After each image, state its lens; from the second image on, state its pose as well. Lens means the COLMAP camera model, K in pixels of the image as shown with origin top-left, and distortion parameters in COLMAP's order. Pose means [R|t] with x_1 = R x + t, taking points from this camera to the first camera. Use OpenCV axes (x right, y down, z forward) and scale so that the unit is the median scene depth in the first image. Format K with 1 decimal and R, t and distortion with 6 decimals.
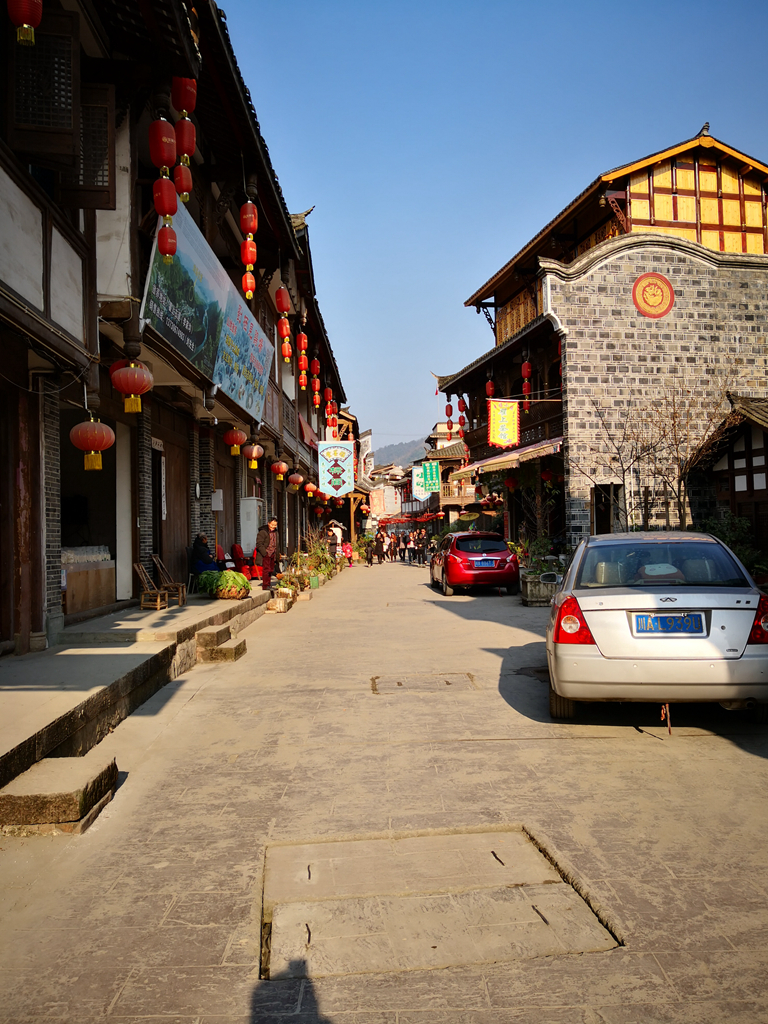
lens RADIAL K [[835.2, 0, 383.6], [0, 835.2, 512.2], [0, 0, 1]] dist [0.030501, -0.060680]
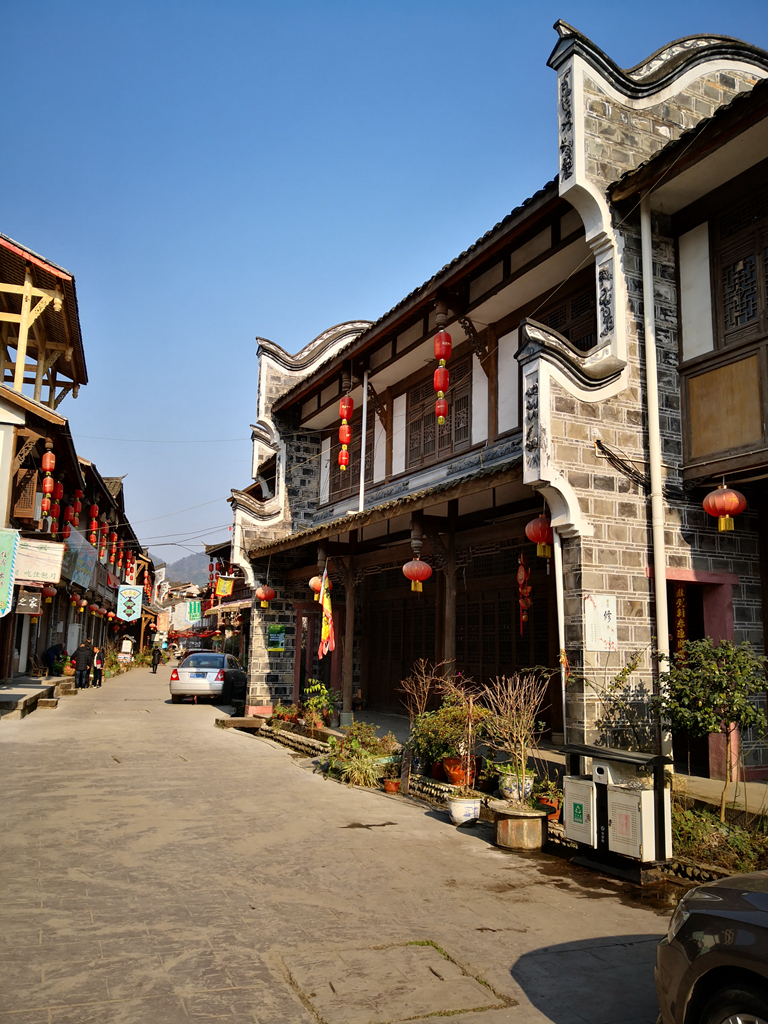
lens RADIAL K [[835.2, 0, 385.7], [0, 835.2, 511.0], [0, 0, 1]] dist [0.030501, -0.060680]
pose [[0.972490, 0.082741, 0.217753, 0.046129], [-0.052055, 0.988343, -0.143068, -0.020803], [-0.227052, 0.127798, 0.965461, -0.549899]]
